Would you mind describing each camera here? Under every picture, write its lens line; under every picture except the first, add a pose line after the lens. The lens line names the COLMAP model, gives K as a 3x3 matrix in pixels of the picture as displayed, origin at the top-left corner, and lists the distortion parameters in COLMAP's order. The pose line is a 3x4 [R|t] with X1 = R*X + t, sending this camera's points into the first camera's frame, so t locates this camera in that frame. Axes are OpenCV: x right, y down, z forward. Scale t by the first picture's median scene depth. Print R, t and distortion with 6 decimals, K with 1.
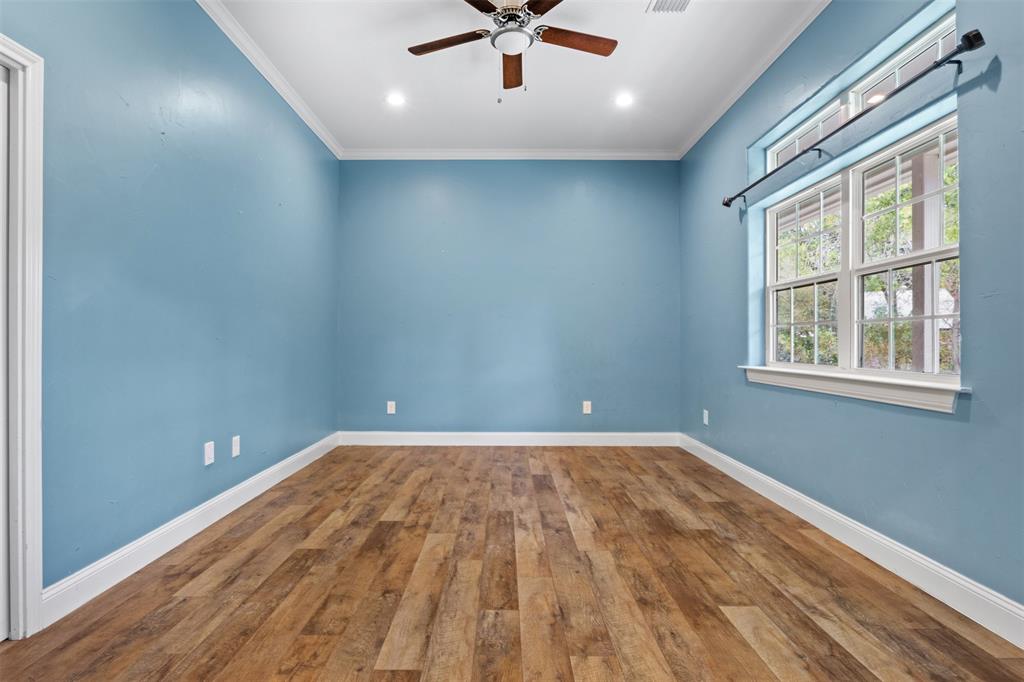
lens RADIAL K [[523.0, 0, 511.4], [0, 523.0, 341.5], [0, 0, 1]] dist [-0.002001, -0.000854]
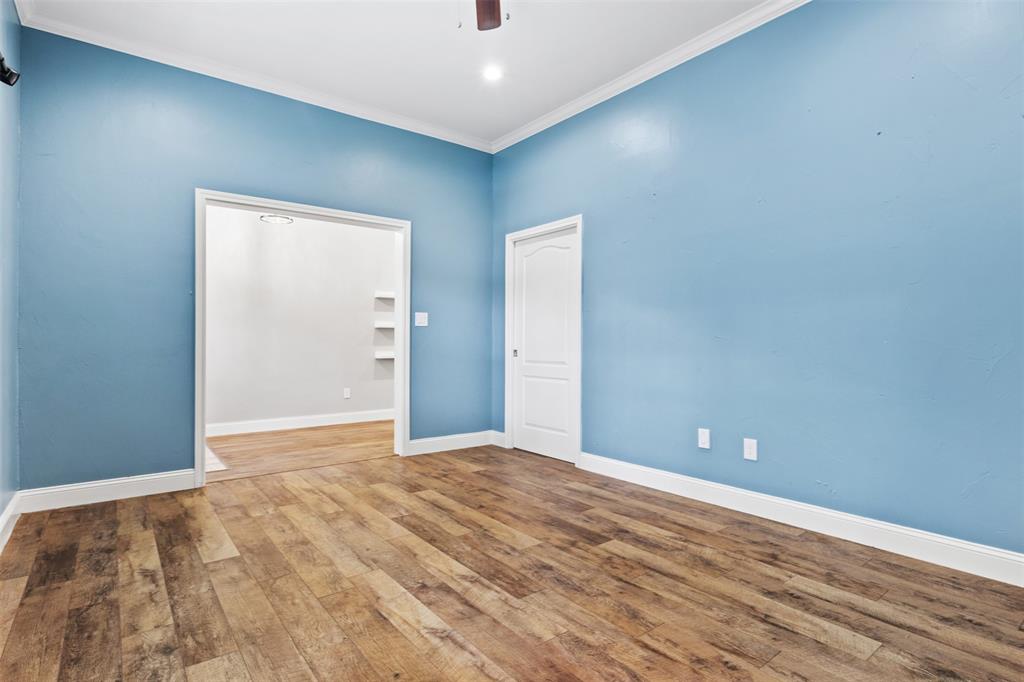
lens RADIAL K [[523.0, 0, 511.3], [0, 523.0, 342.8], [0, 0, 1]] dist [-0.002001, -0.000854]
pose [[-0.801682, -0.000609, -0.597750, 0.504105], [0.000978, 0.999997, -0.002331, 0.009596], [0.597749, -0.002454, -0.801679, 1.921103]]
